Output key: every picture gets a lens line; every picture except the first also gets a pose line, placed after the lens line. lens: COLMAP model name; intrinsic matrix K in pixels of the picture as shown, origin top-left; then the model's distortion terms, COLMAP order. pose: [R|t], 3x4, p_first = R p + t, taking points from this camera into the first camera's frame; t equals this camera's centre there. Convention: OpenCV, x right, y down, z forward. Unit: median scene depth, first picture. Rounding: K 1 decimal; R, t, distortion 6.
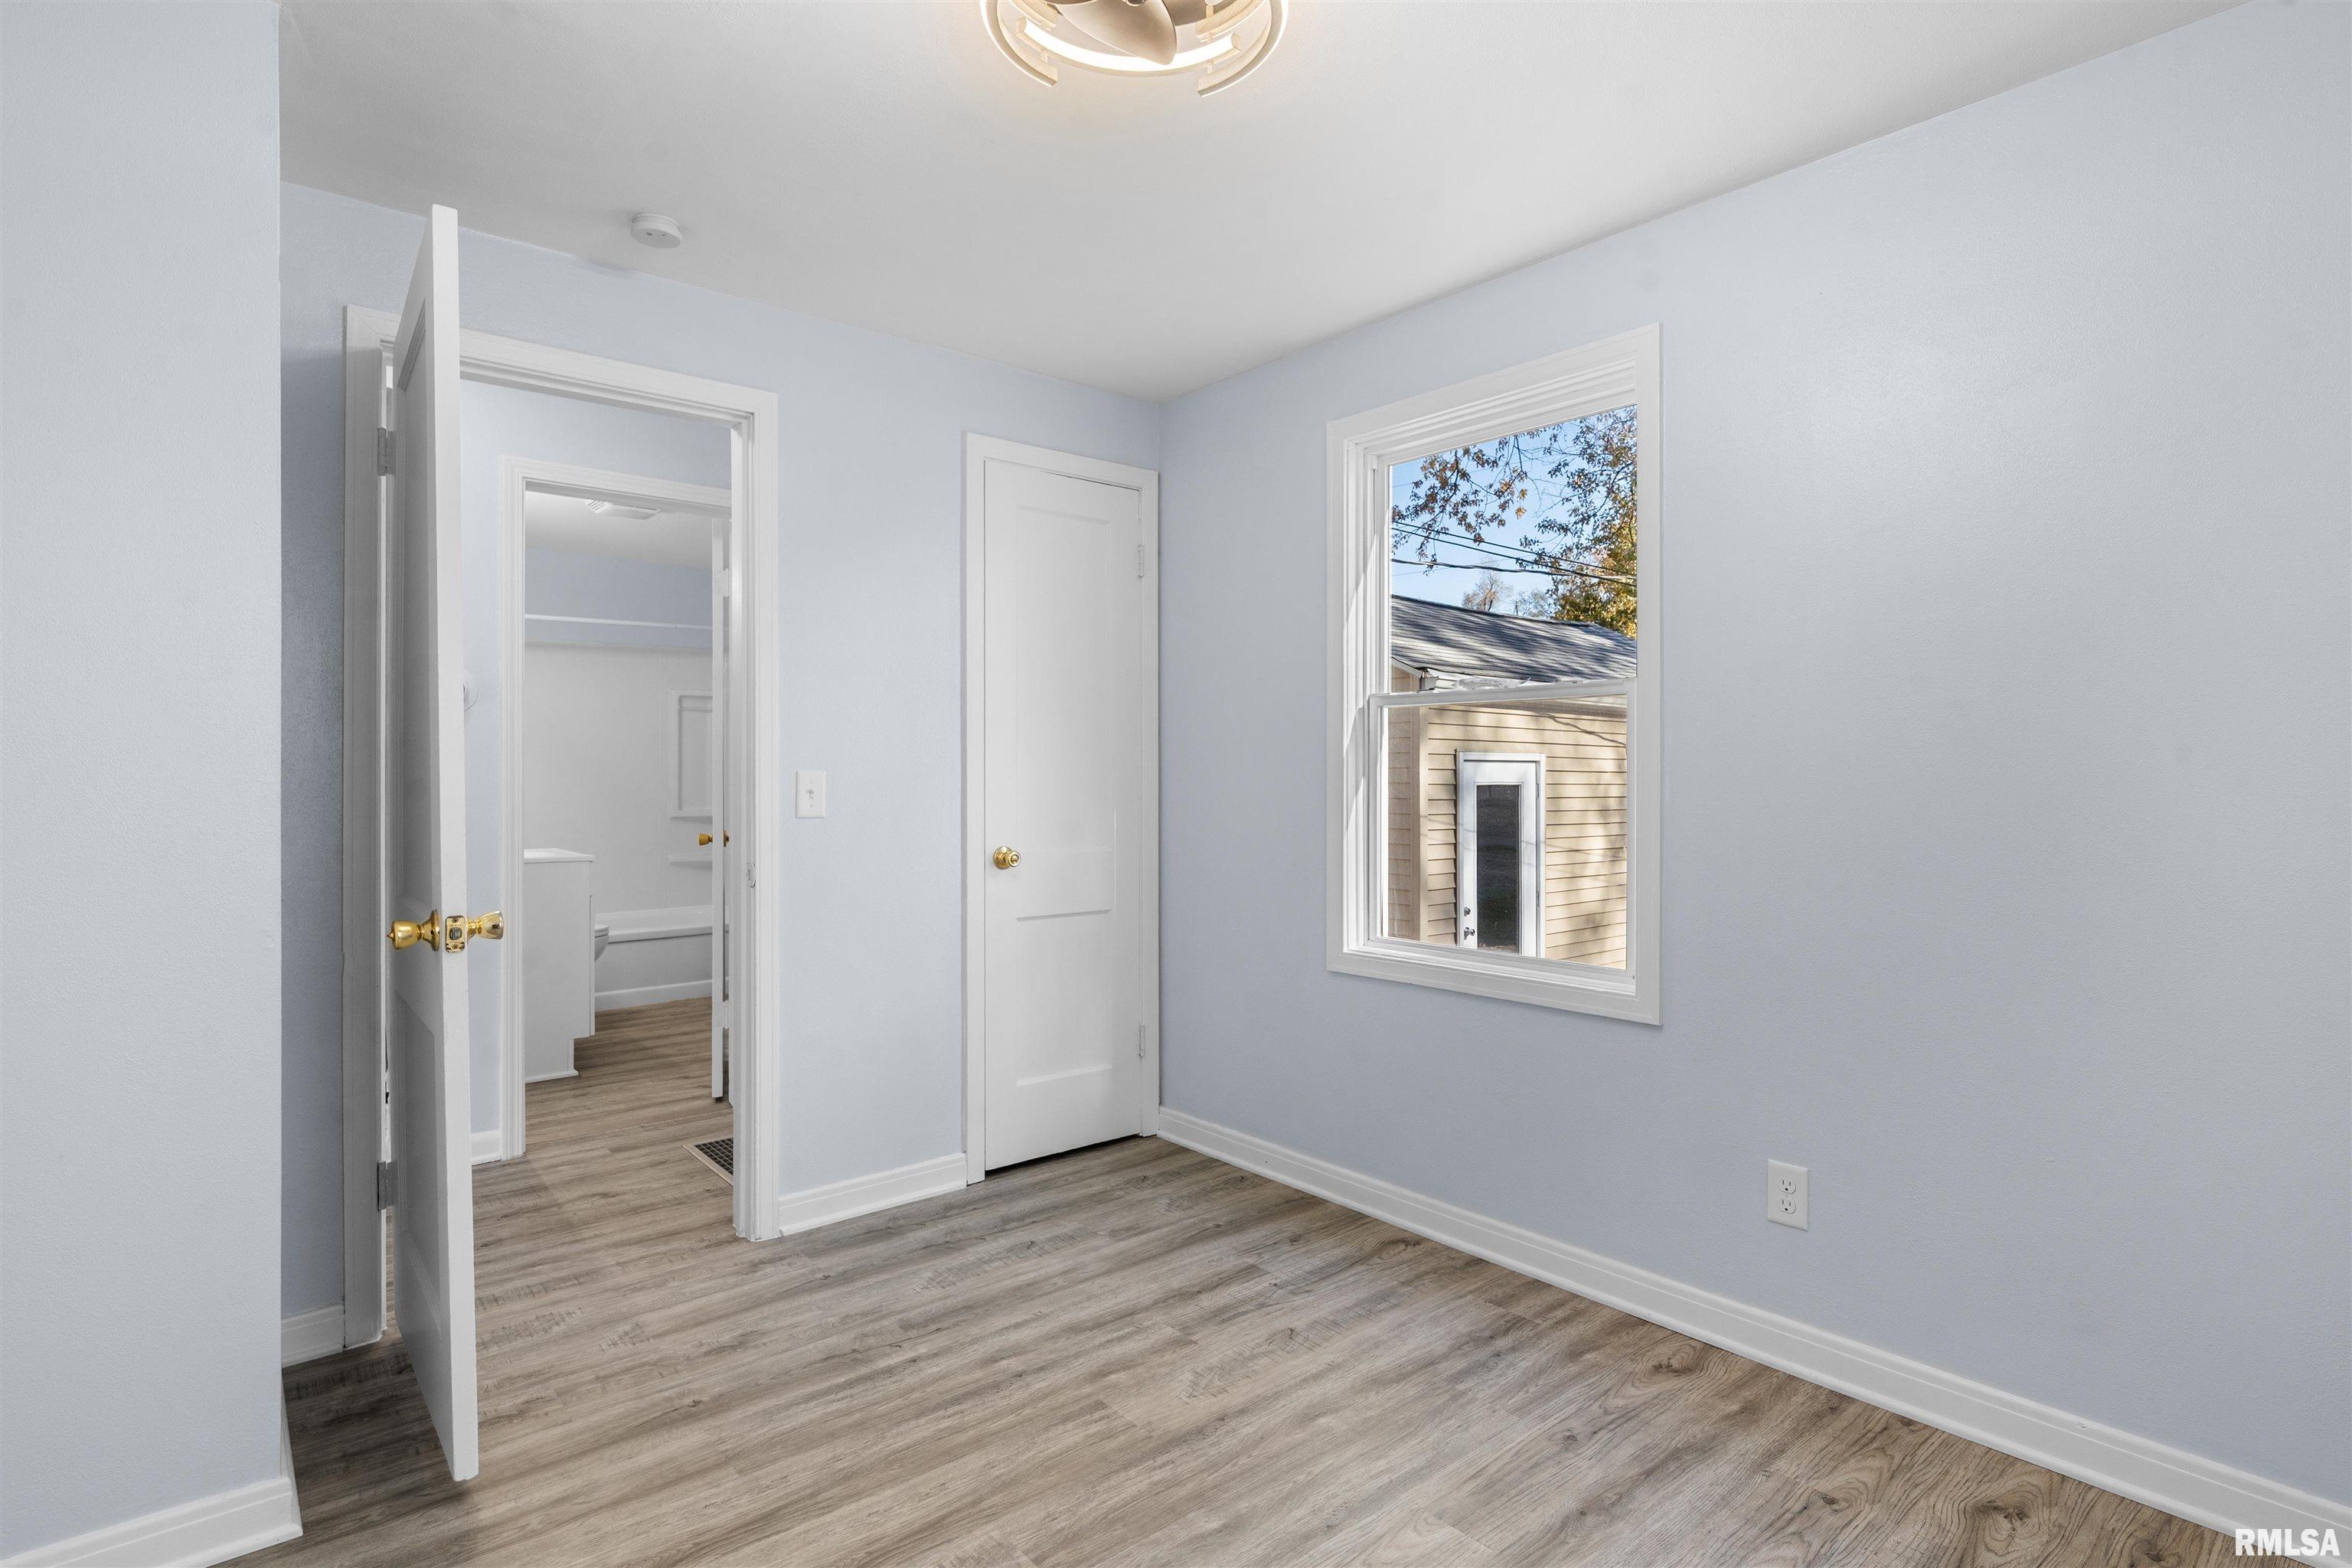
lens RADIAL K [[1159.8, 0, 1185.2], [0, 1159.8, 787.1], [0, 0, 1]] dist [-0.010224, 0.001156]
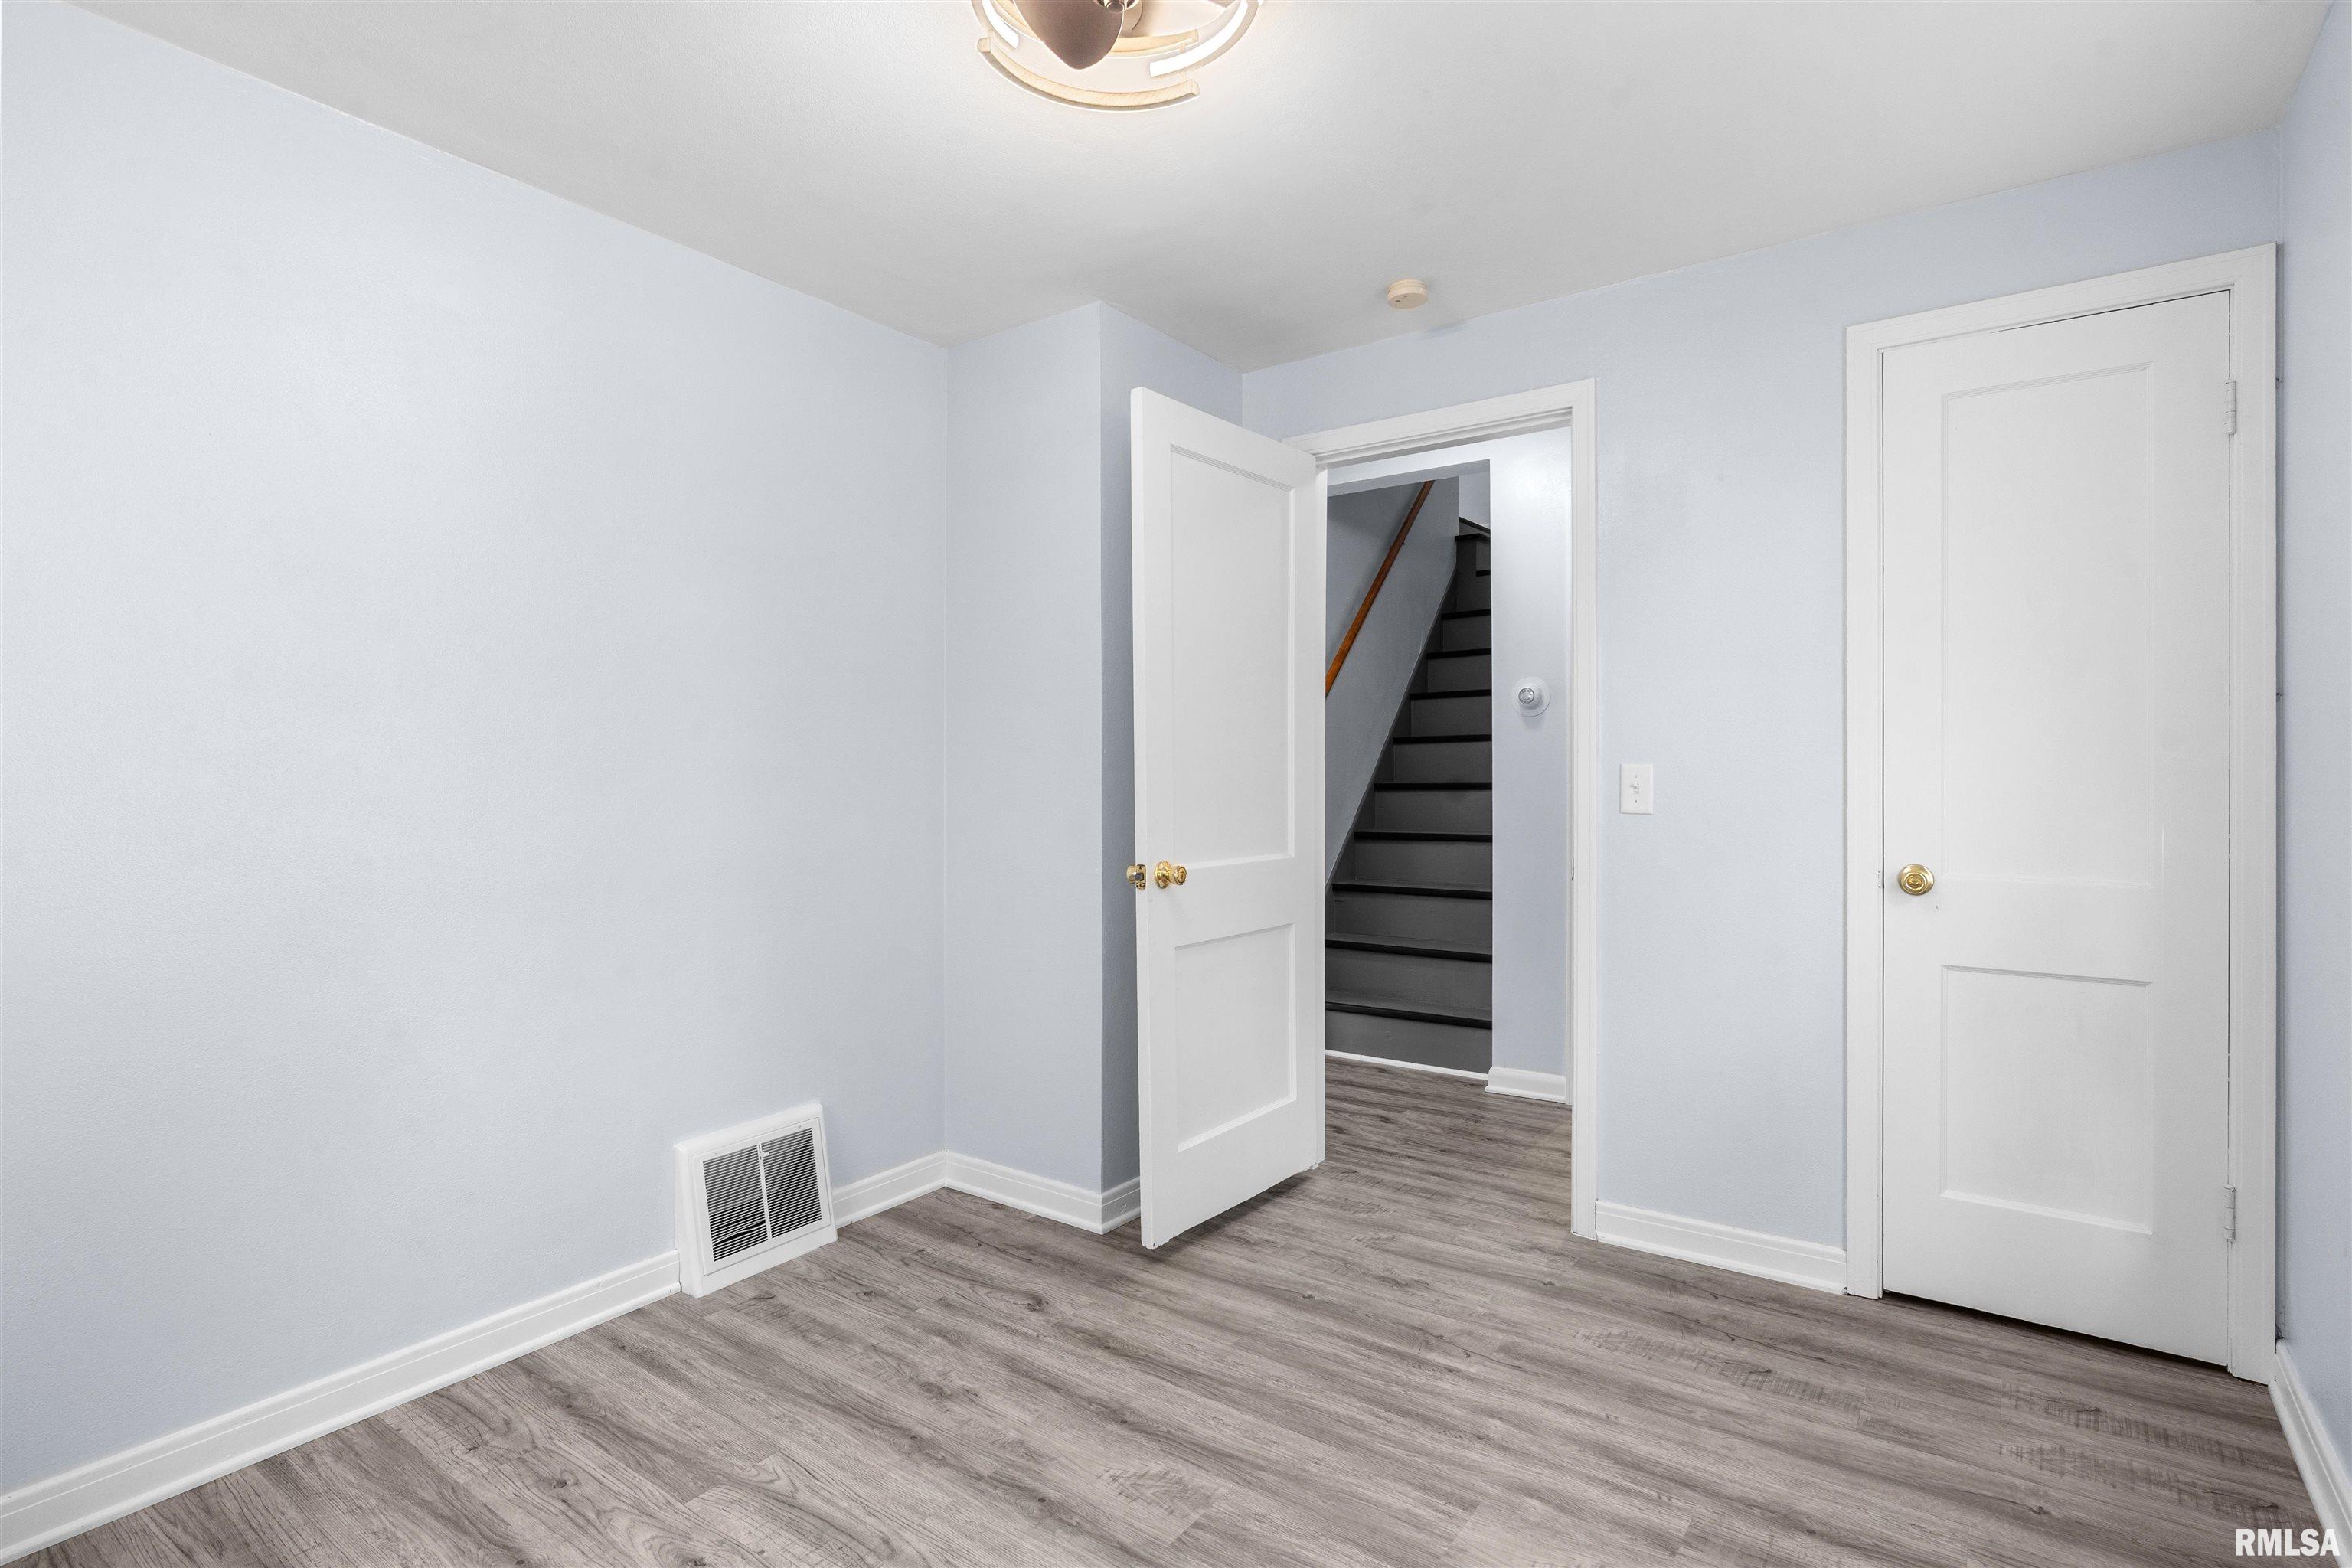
lens RADIAL K [[1159.8, 0, 1193.6], [0, 1159.8, 778.6], [0, 0, 1]] dist [-0.010224, 0.001156]
pose [[0.246322, 0.009831, -0.969138, 0.524338], [-0.005744, 0.999946, 0.008684, -0.008392], [0.969171, 0.003427, 0.246365, 0.440513]]
